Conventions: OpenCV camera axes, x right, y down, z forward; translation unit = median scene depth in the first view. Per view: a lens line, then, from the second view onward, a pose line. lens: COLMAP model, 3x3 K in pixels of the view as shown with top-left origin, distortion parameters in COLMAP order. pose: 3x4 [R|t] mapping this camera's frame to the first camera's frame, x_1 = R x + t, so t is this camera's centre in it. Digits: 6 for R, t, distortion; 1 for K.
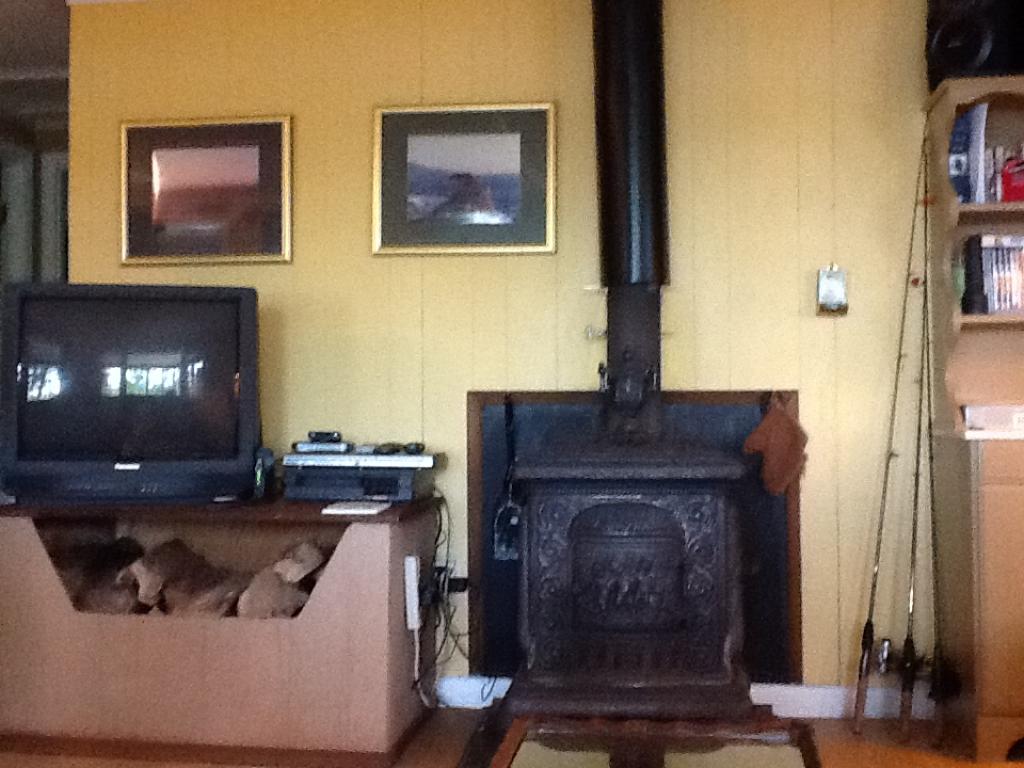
lens RADIAL K [[1292.6, 0, 511.5], [0, 1292.6, 387.8], [0, 0, 1]] dist [0.002294, 0.000000]
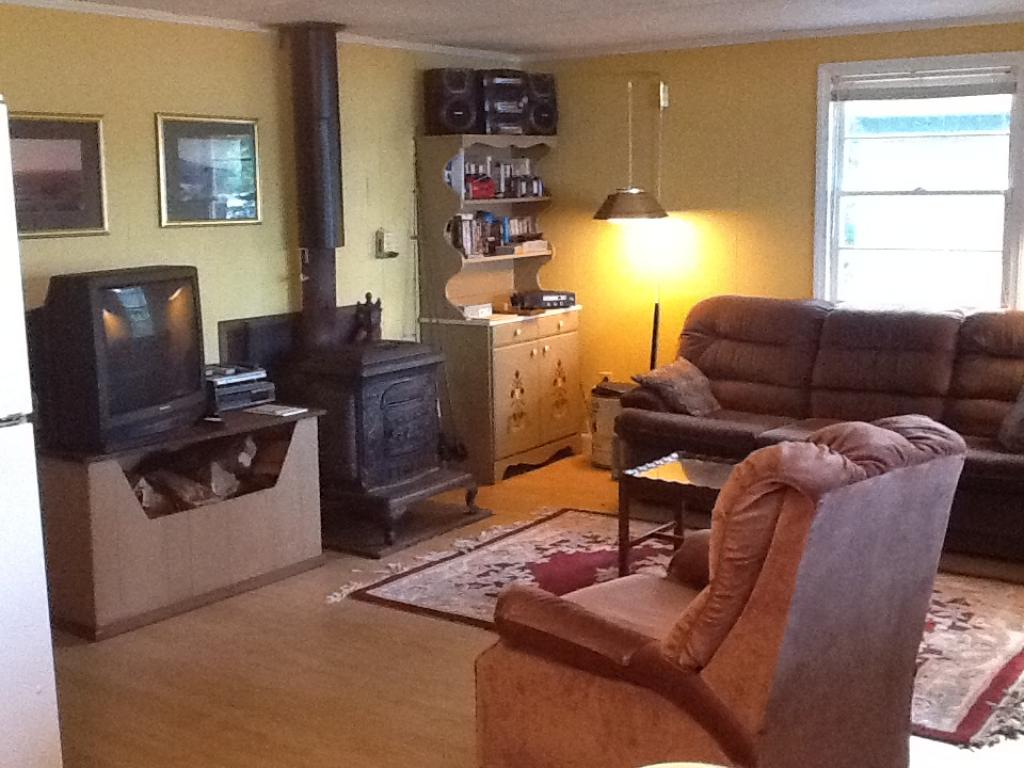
lens RADIAL K [[1292.6, 0, 507.3], [0, 1292.6, 382.3], [0, 0, 1]] dist [0.002294, 0.000000]
pose [[0.455169, -0.141918, 0.879022, -1.150944], [0.001002, 0.987297, 0.158881, -0.156789], [-0.890404, -0.071437, 0.449529, 0.065419]]
